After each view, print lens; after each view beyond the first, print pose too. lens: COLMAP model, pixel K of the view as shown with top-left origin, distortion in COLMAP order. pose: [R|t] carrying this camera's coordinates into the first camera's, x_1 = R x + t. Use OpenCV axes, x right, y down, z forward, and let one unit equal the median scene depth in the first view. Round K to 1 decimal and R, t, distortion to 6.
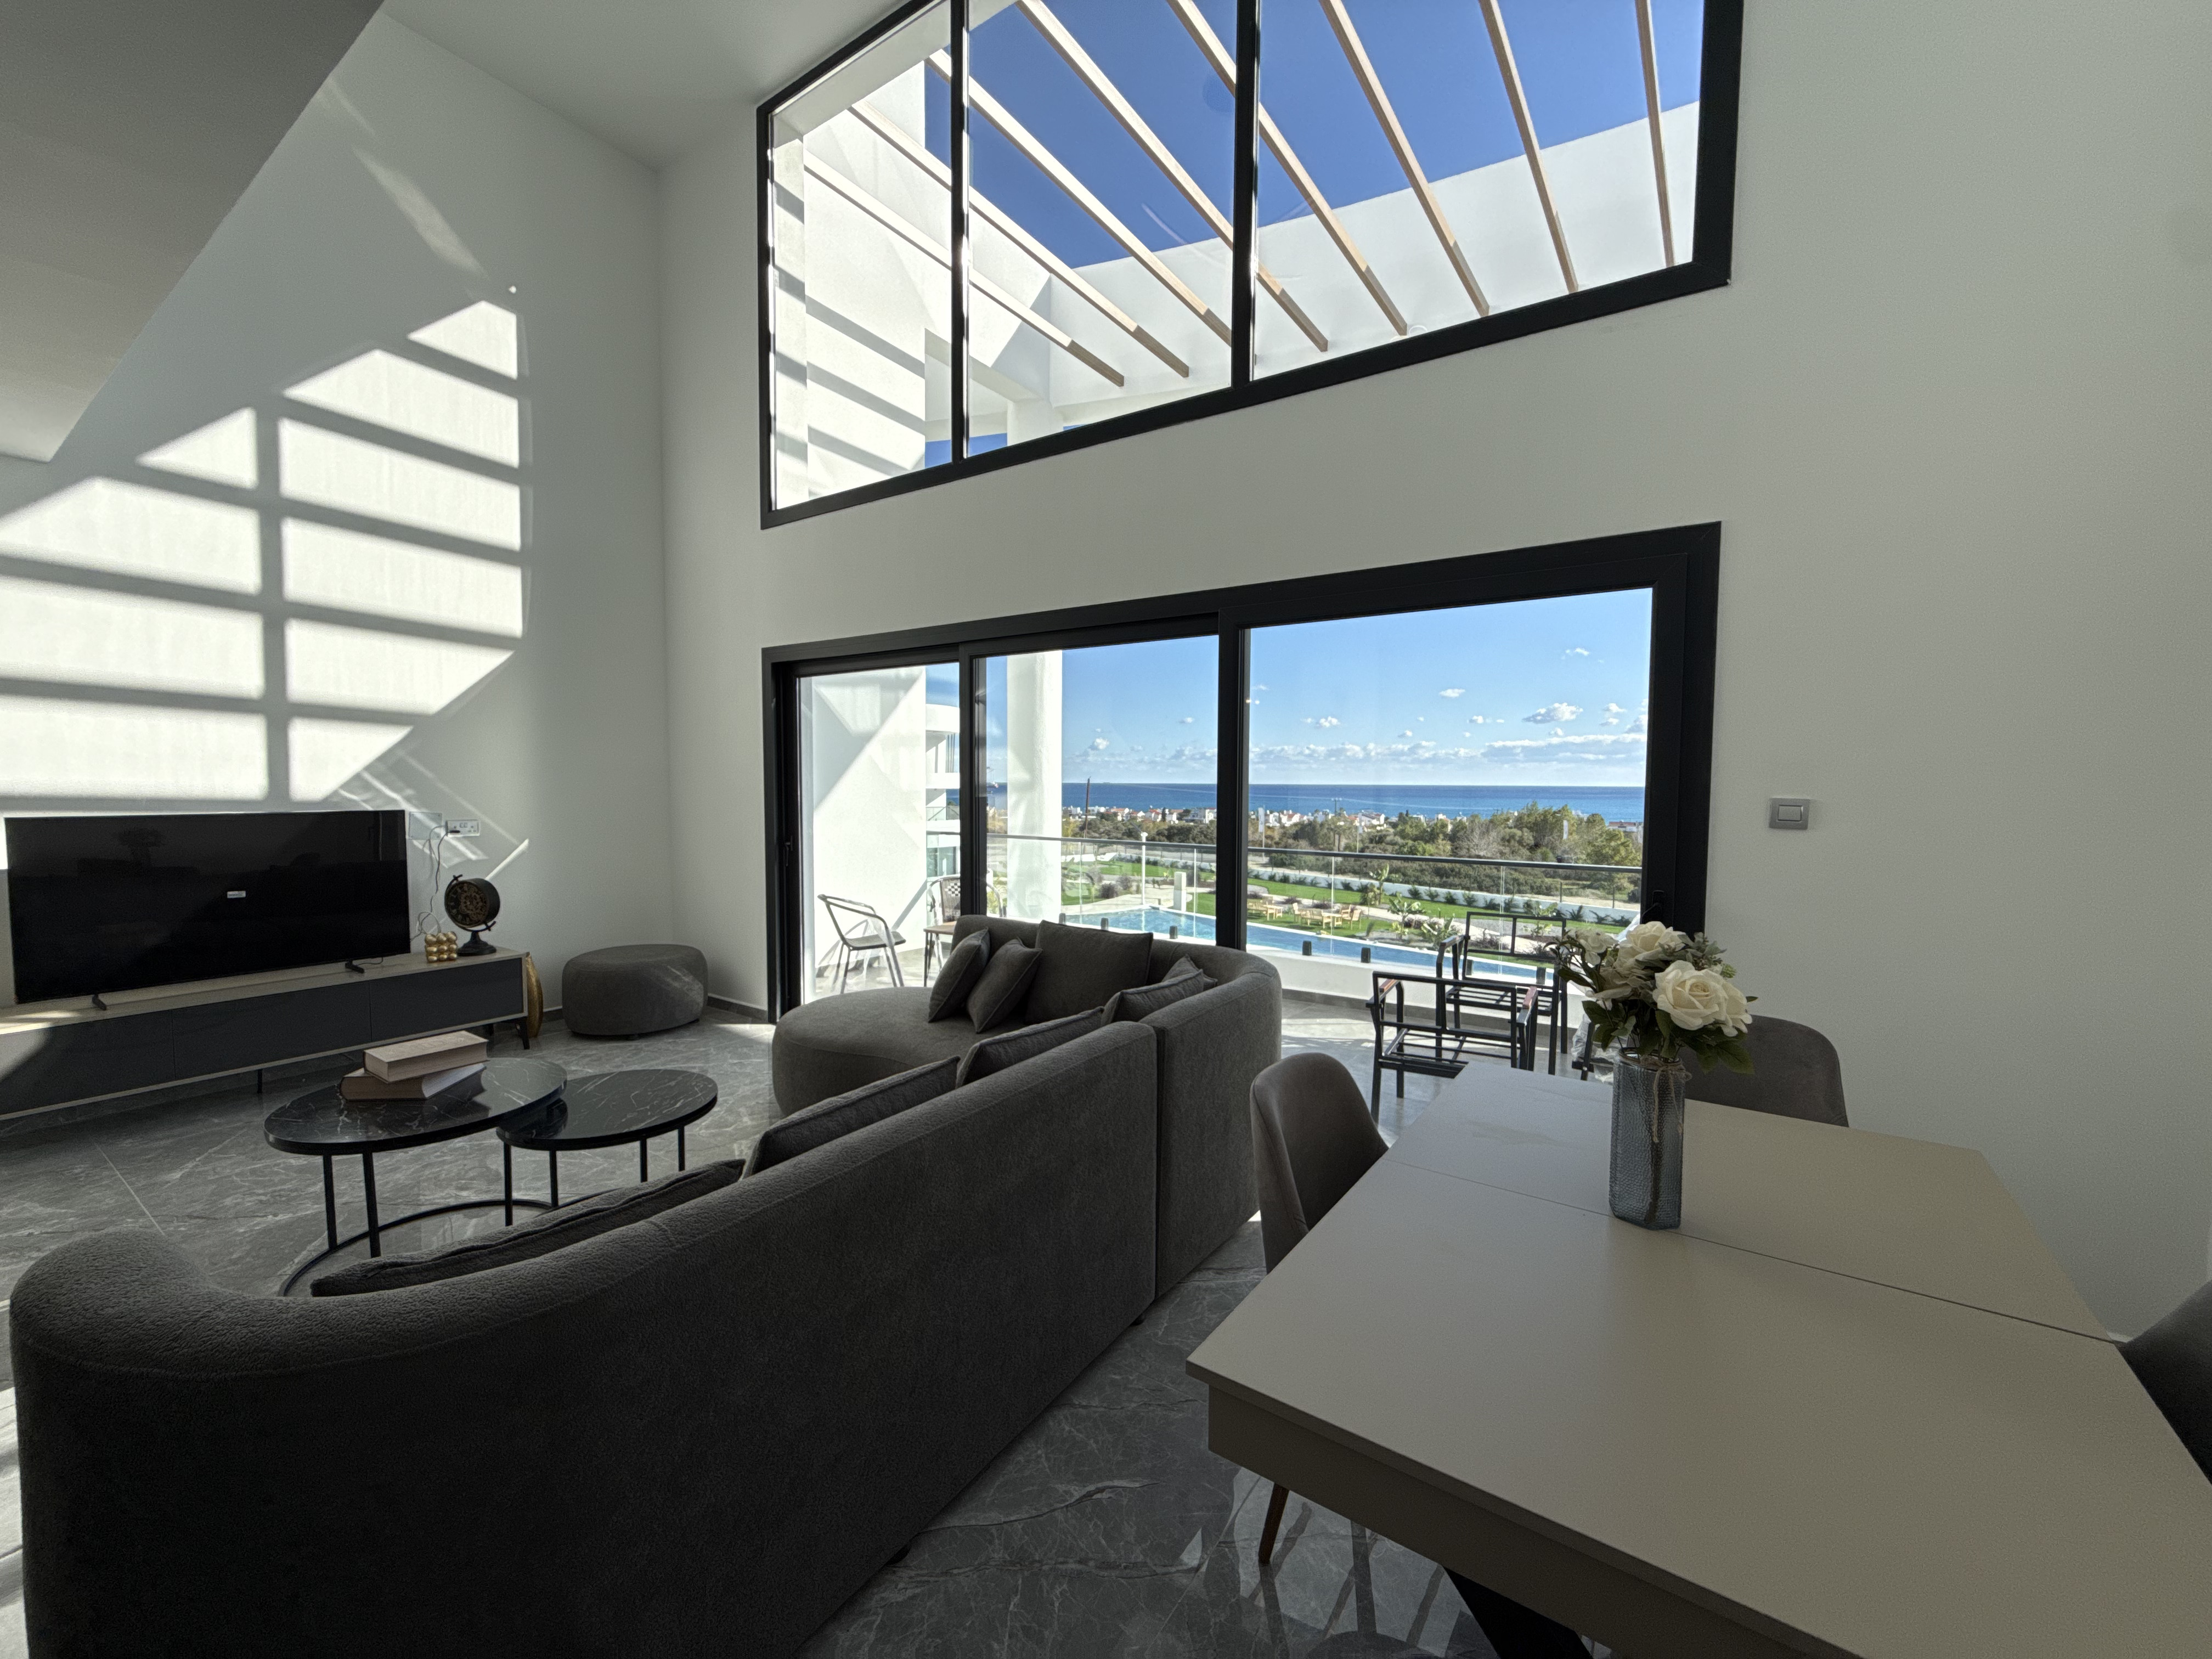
lens RADIAL K [[881.7, 0, 1100.2], [0, 881.7, 828.1], [0, 0, 1]] dist [0.002164, 0.000299]
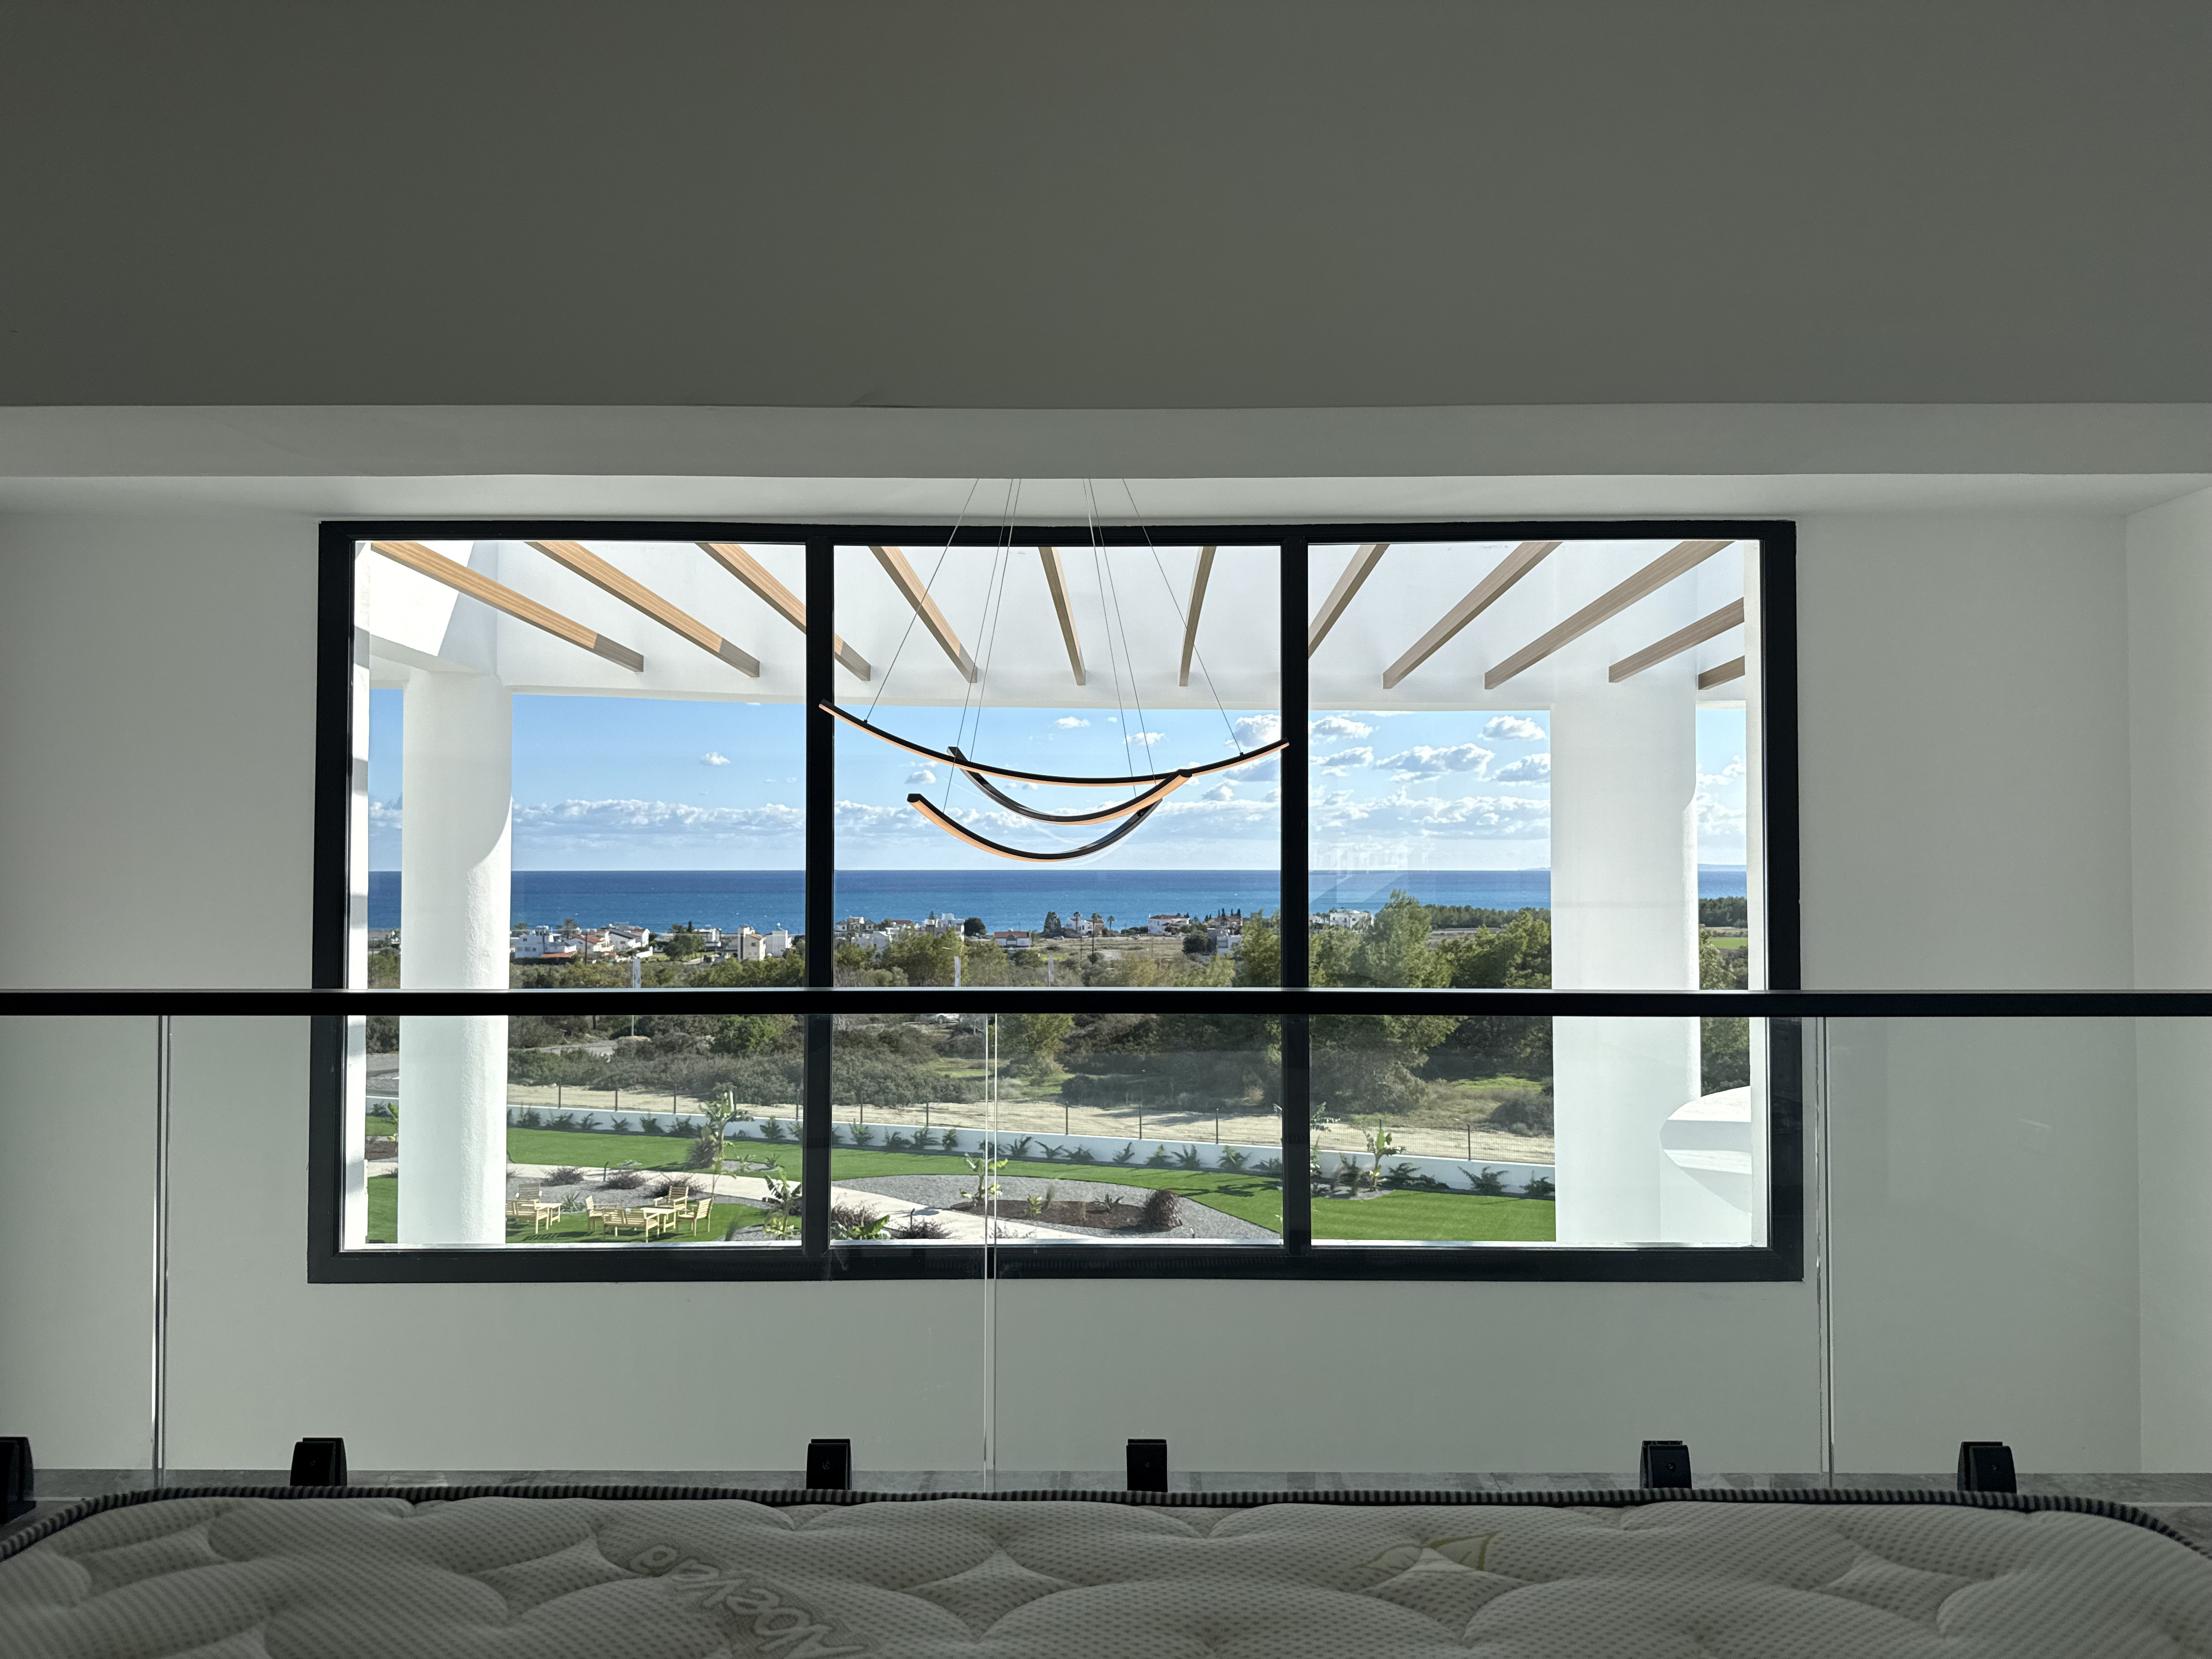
lens RADIAL K [[1545.5, 0, 1114.3], [0, 1545.5, 817.1], [0, 0, 1]] dist [0.093714, -0.181928]
pose [[0.821354, 0.010316, 0.570325, -0.572220], [0.036329, 0.996861, -0.070349, -0.584282], [-0.569260, 0.078501, 0.818401, -0.063453]]
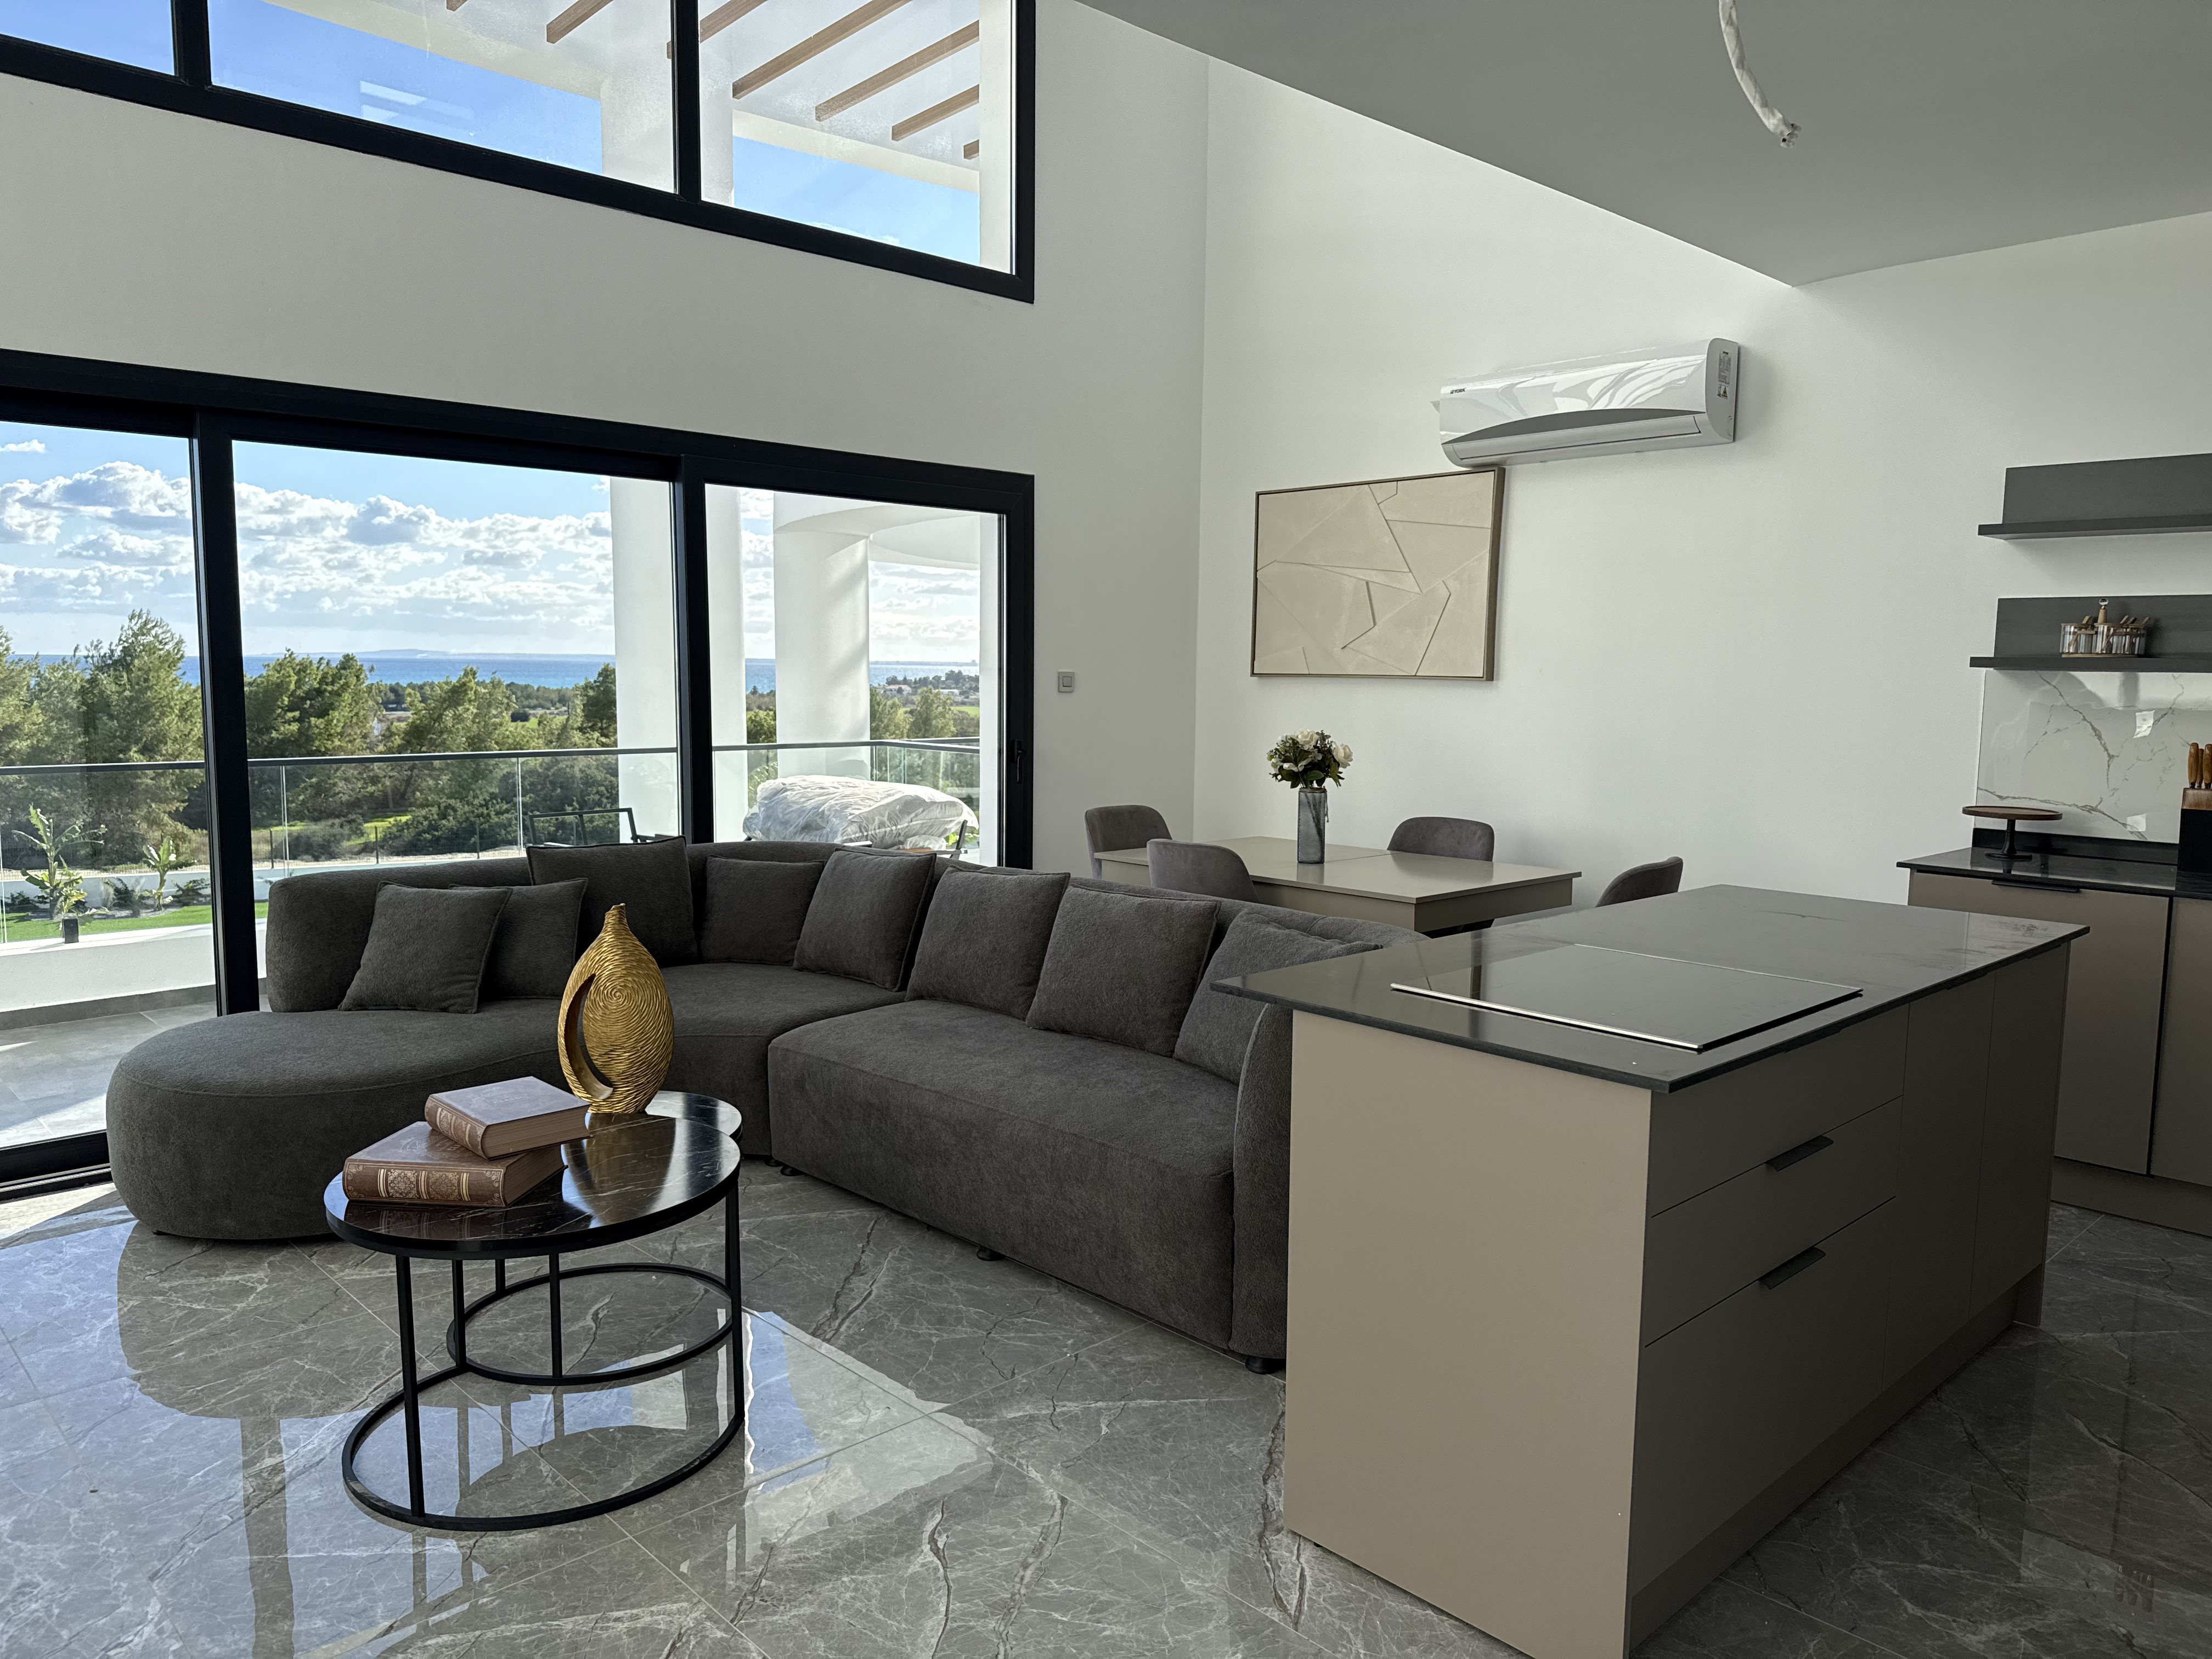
lens RADIAL K [[1536.4, 0, 1094.0], [0, 1536.4, 827.8], [0, 0, 1]] dist [0.069092, -0.083063]
pose [[0.206178, -0.108253, 0.972508, -0.965994], [0.043816, 0.993886, 0.101343, -0.016820], [-0.977533, 0.021716, 0.209660, 0.218510]]
